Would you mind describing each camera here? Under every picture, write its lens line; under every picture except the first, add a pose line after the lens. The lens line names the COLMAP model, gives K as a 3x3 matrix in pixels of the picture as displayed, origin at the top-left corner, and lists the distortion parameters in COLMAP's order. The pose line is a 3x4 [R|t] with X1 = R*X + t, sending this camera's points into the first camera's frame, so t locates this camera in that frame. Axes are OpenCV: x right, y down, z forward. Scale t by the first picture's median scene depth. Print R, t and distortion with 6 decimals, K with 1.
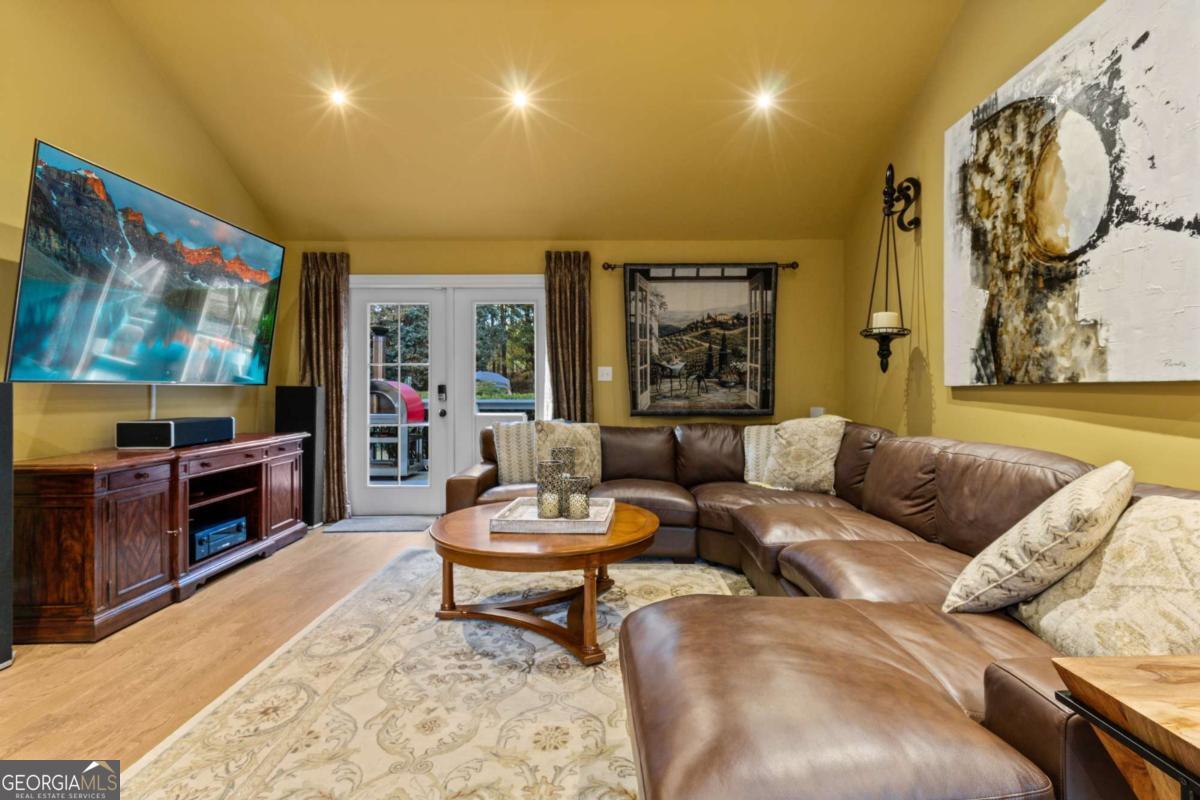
lens RADIAL K [[563.8, 0, 604.5], [0, 563.8, 390.7], [0, 0, 1]] dist [0.001582, 0.000637]
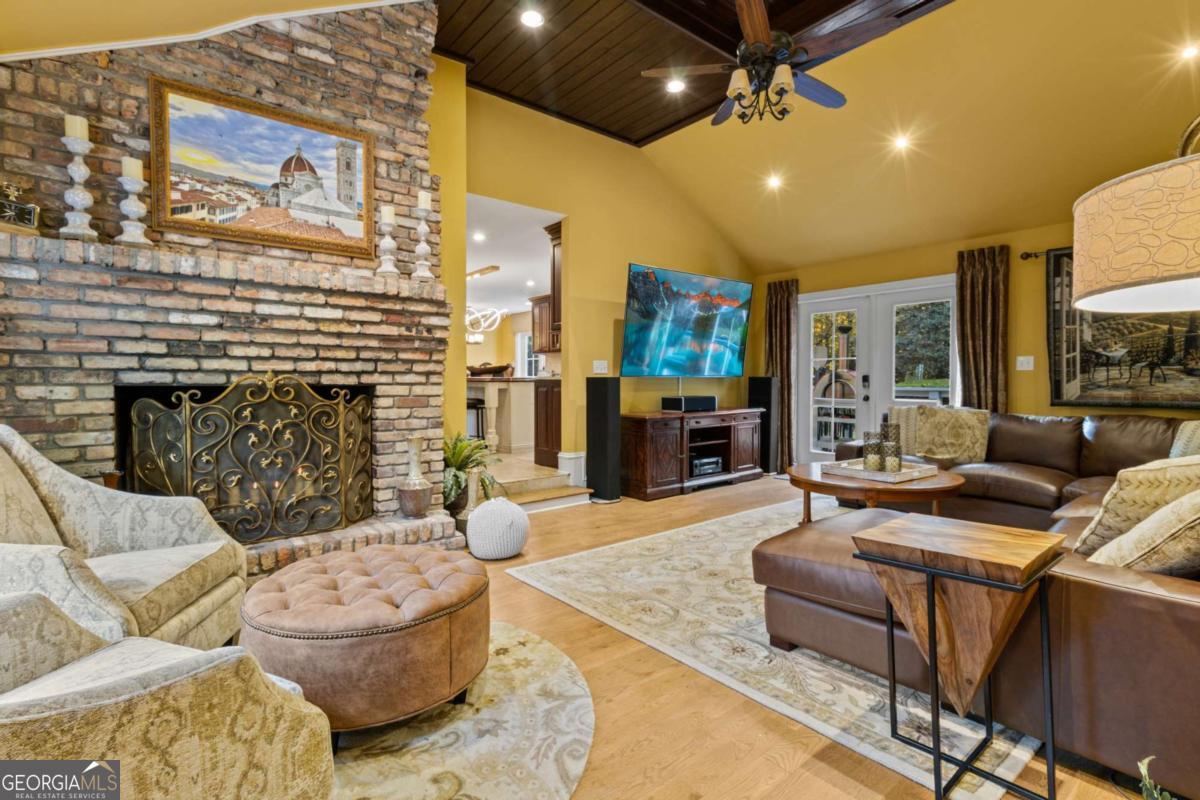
lens RADIAL K [[568.8, 0, 606.1], [0, 568.8, 390.5], [0, 0, 1]] dist [0.003945, 0.000419]
pose [[0.629036, 0.014563, -0.777240, 0.330902], [0.002193, 0.999787, 0.020508, -0.003445], [0.777373, -0.014605, 0.628870, -0.227459]]
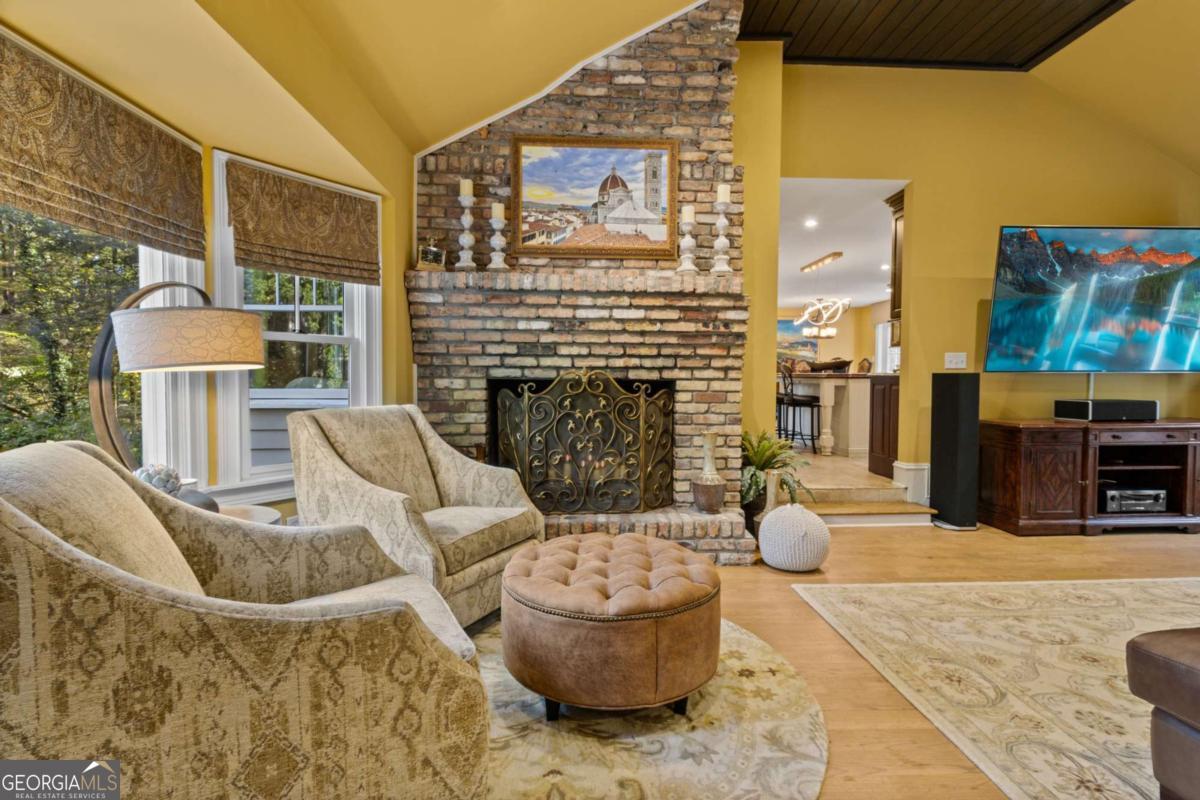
lens RADIAL K [[563.8, 0, 604.5], [0, 563.8, 390.7], [0, 0, 1]] dist [0.001582, 0.000637]
pose [[0.041035, 0.027307, -0.998784, 0.327680], [-0.000982, 0.999627, 0.027290, -0.002384], [0.999157, -0.000139, 0.041046, -0.119687]]
